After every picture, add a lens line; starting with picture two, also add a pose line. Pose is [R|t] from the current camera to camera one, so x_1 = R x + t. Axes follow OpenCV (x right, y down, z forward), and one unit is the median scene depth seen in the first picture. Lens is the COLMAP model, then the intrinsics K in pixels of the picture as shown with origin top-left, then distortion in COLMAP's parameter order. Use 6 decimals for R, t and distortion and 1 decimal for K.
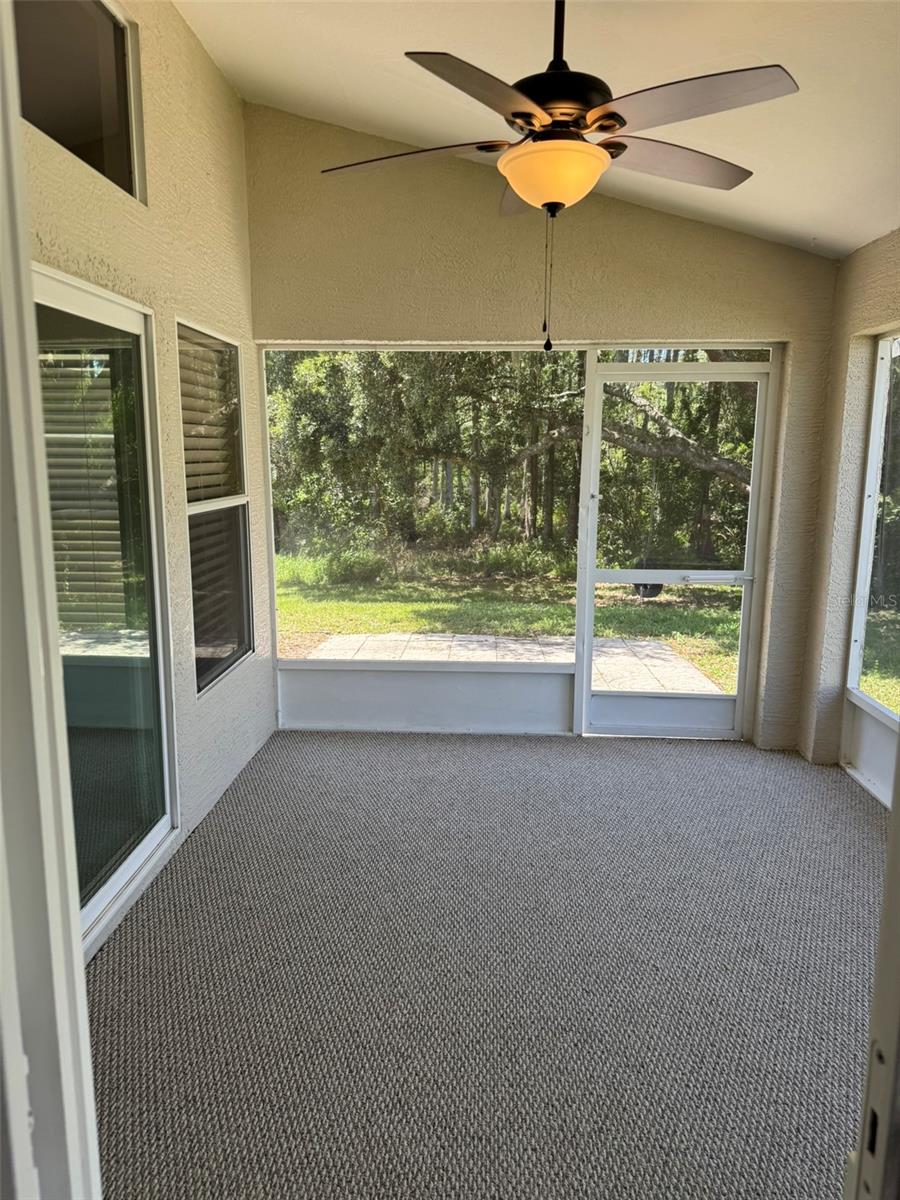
lens RADIAL K [[851.8, 0, 450.0], [0, 851.8, 602.3], [0, 0, 1]] dist [0.039926, -0.042301]
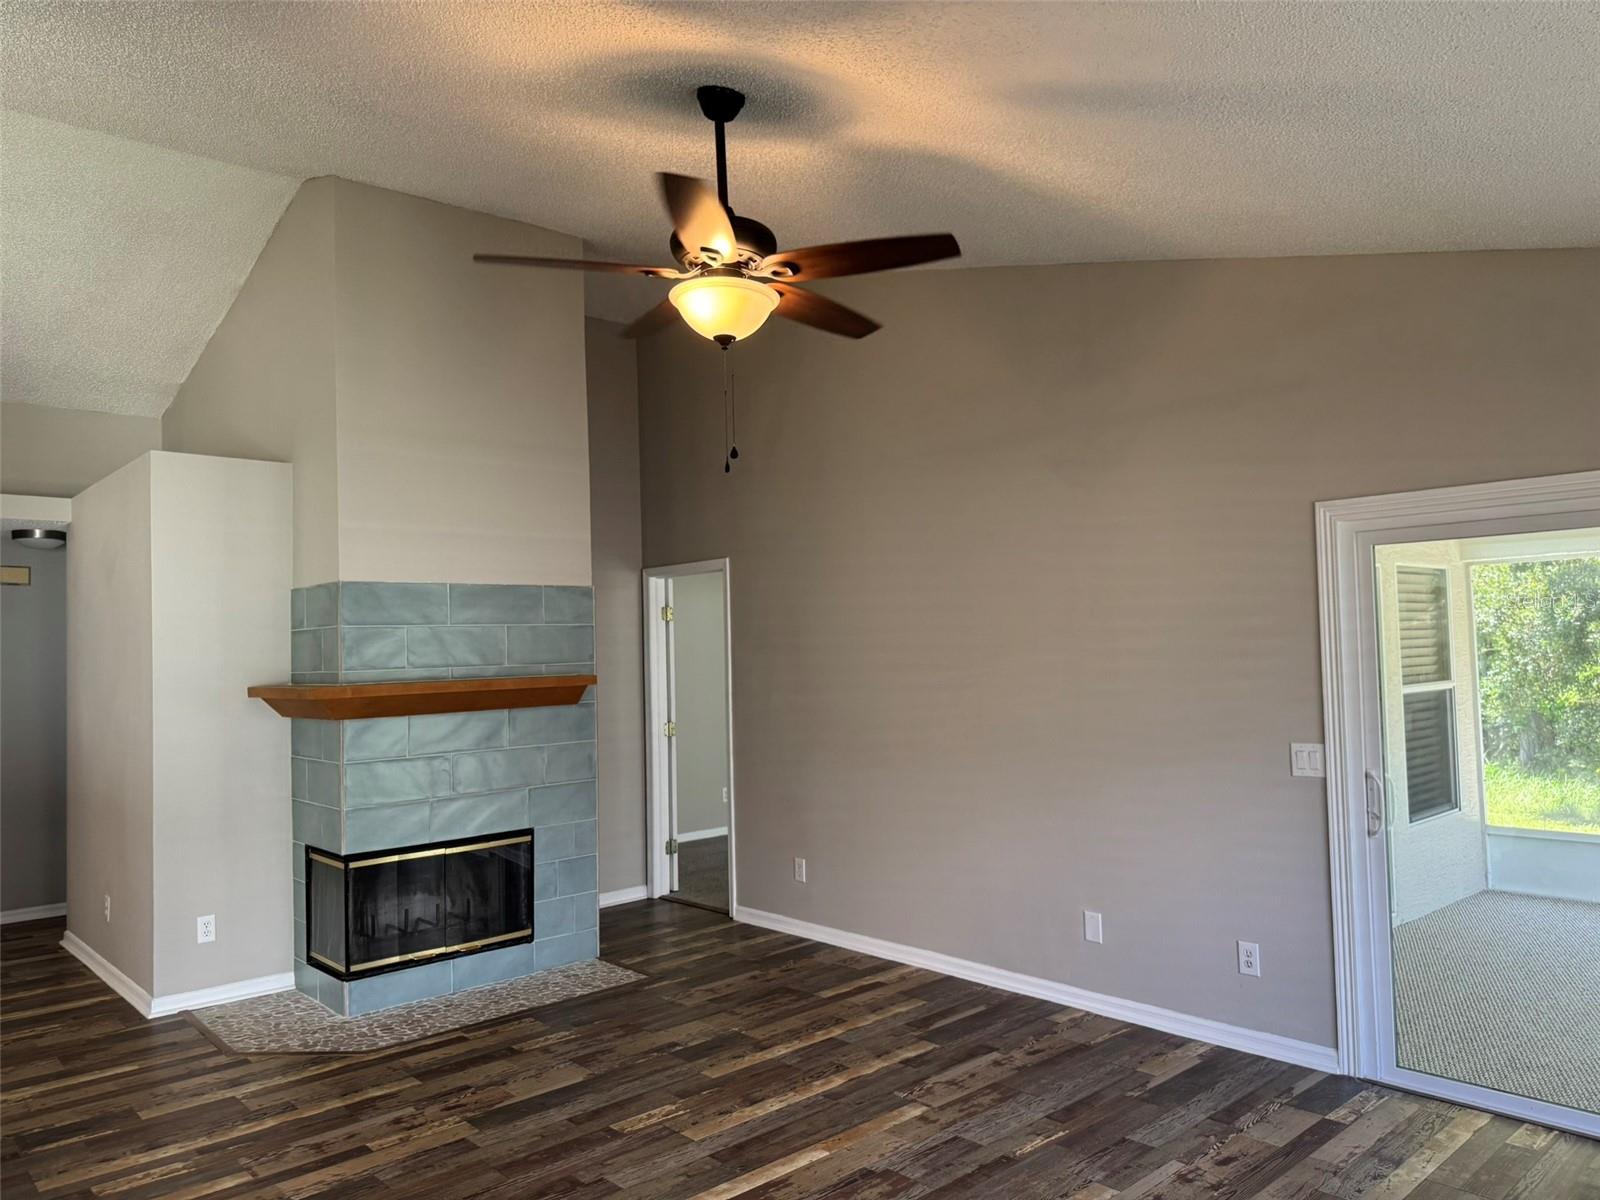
lens RADIAL K [[1135.7, 0, 801.1], [0, 1135.7, 608.9], [0, 0, 1]] dist [0.039926, -0.042301]
pose [[0.711066, -0.046276, -0.701601, 0.234247], [-0.098221, 0.981511, -0.164284, 0.123598], [0.696232, 0.185729, 0.693373, -0.753826]]
